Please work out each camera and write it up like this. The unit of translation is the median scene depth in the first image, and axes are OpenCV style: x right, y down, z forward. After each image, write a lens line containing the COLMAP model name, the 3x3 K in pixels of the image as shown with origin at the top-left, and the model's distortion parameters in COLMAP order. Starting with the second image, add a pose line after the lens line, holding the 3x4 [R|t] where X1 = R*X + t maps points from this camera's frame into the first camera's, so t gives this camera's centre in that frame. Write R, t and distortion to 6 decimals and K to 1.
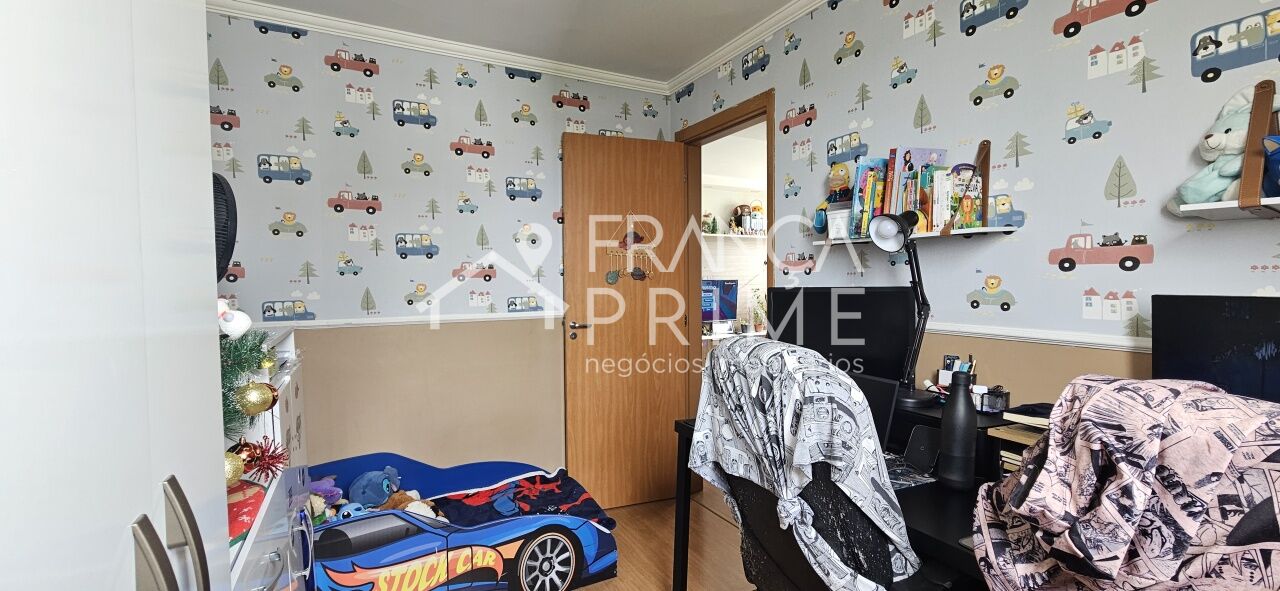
lens RADIAL K [[522.7, 0, 633.6], [0, 522.7, 299.5], [0, 0, 1]] dist [0.002752, 0.000049]
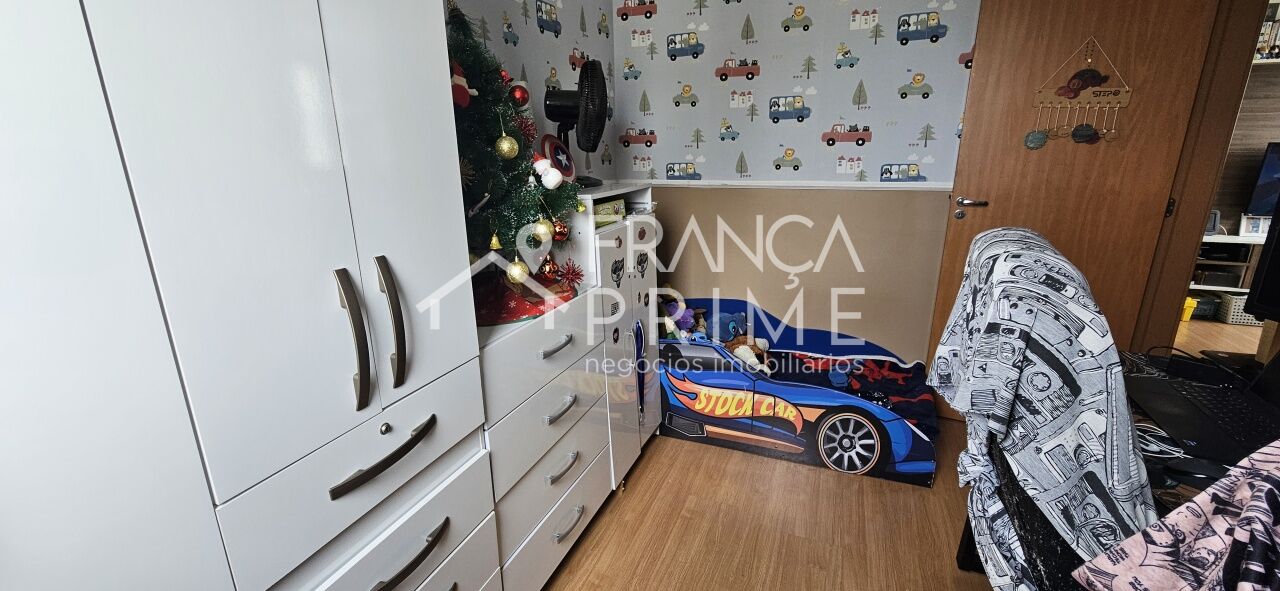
lens RADIAL K [[522.7, 0, 634.7], [0, 522.7, 297.6], [0, 0, 1]] dist [0.002752, 0.000049]
pose [[0.653977, 0.208795, -0.727130, 0.233893], [-0.023366, 0.966275, 0.256450, -0.004306], [0.756153, -0.150722, 0.636800, 0.100092]]
